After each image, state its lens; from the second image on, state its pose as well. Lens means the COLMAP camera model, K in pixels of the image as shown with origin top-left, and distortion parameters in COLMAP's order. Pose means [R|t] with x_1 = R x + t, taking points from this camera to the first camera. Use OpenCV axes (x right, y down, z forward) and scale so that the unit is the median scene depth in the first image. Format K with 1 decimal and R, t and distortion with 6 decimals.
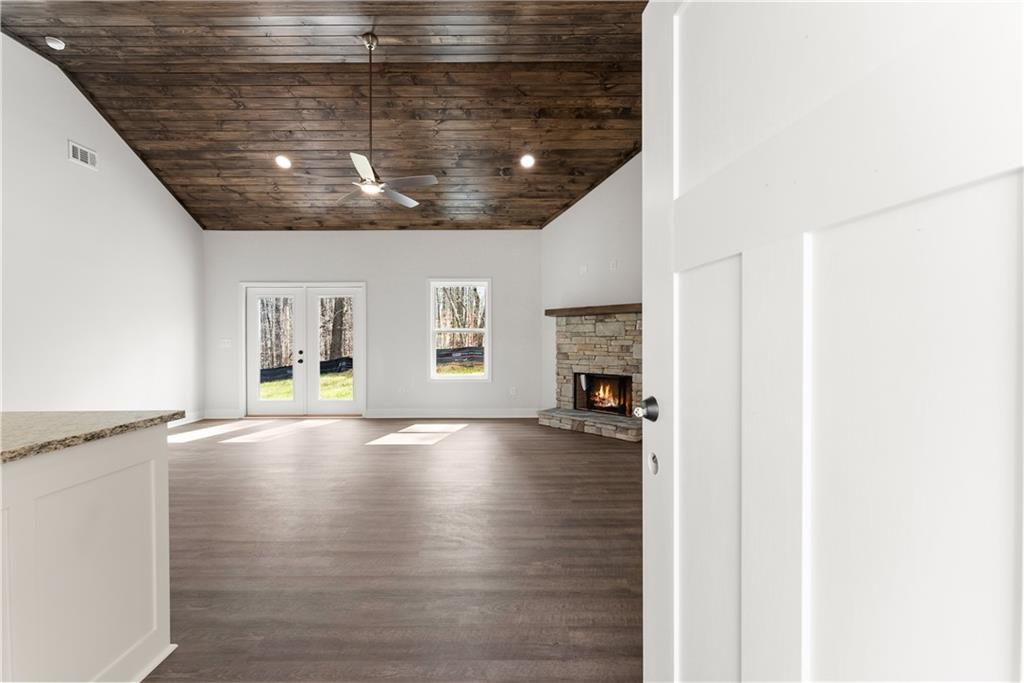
lens RADIAL K [[415.8, 0, 511.9], [0, 415.8, 343.6], [0, 0, 1]] dist [0.001009, -0.000120]
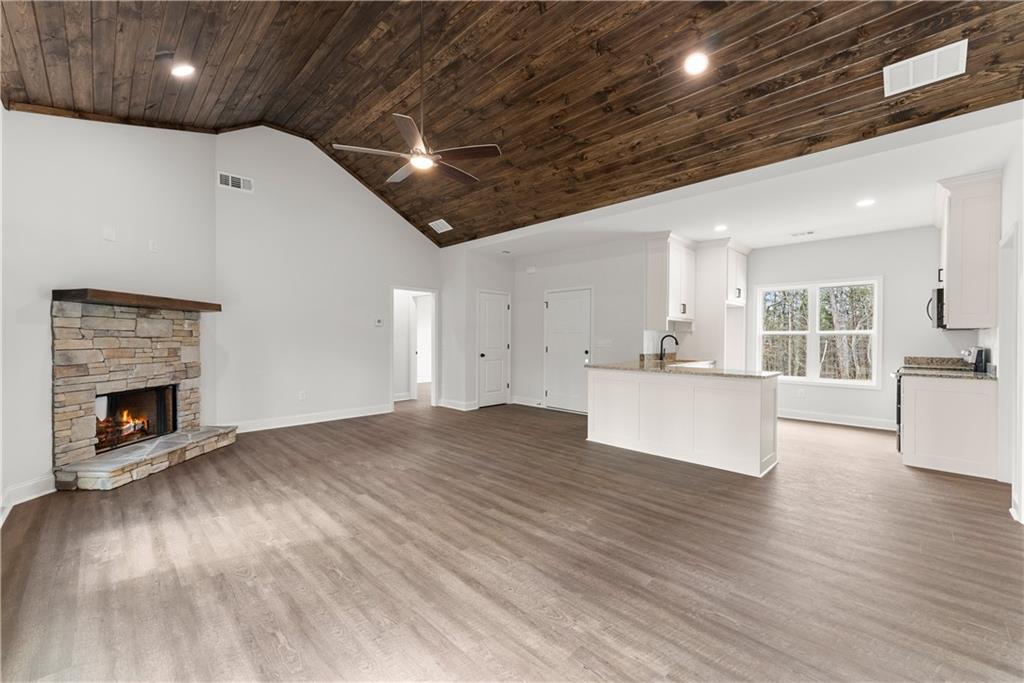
lens RADIAL K [[415.8, 0, 511.9], [0, 415.8, 341.3], [0, 0, 1]] dist [0.001009, -0.000120]
pose [[-0.712288, -0.009761, 0.701820, -0.766341], [-0.002053, 0.999928, 0.011823, -0.019976], [-0.701884, 0.006981, -0.712257, 1.067422]]
